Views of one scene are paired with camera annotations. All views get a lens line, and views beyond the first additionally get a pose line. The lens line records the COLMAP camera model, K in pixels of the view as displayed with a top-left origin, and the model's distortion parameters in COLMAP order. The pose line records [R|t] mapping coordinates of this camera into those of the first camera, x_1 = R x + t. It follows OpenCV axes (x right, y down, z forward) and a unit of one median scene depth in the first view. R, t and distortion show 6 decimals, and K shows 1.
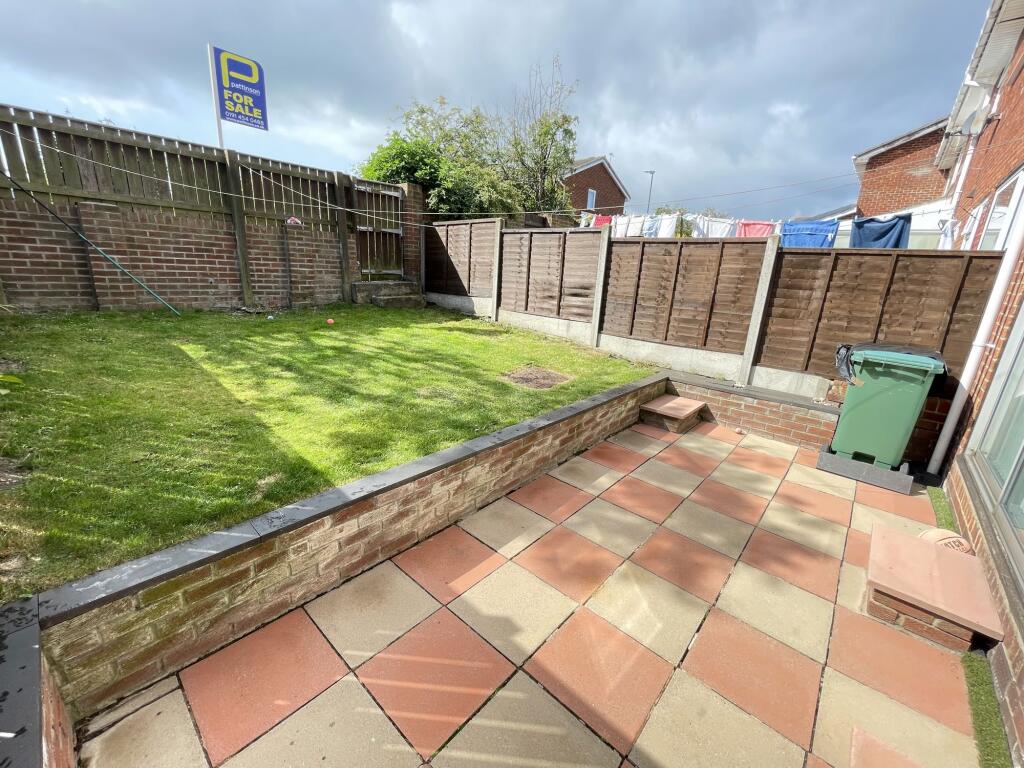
lens RADIAL K [[415.8, 0, 512.0], [0, 415.8, 384.0], [0, 0, 1]] dist [0.000769, 0.000098]
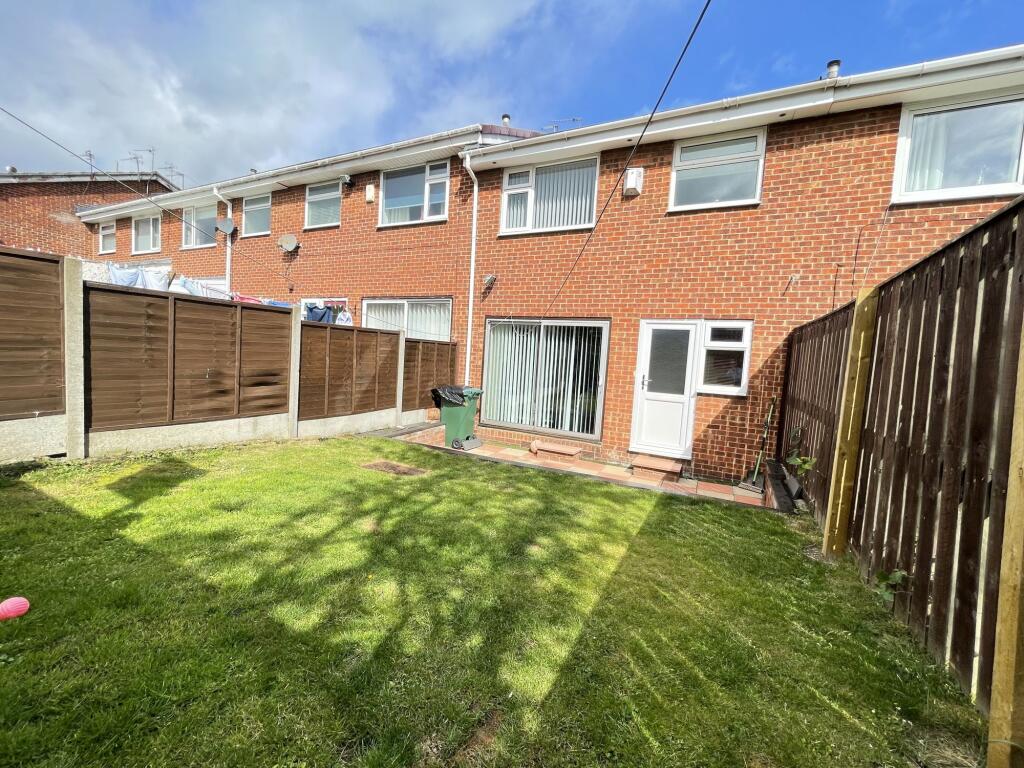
lens RADIAL K [[415.8, 0, 512.0], [0, 415.8, 384.0], [0, 0, 1]] dist [0.000769, 0.000098]
pose [[-0.251227, -0.139413, 0.957836, -1.248208], [0.192054, 0.962718, 0.190497, -0.463063], [-0.948683, 0.231815, -0.215086, 1.202186]]
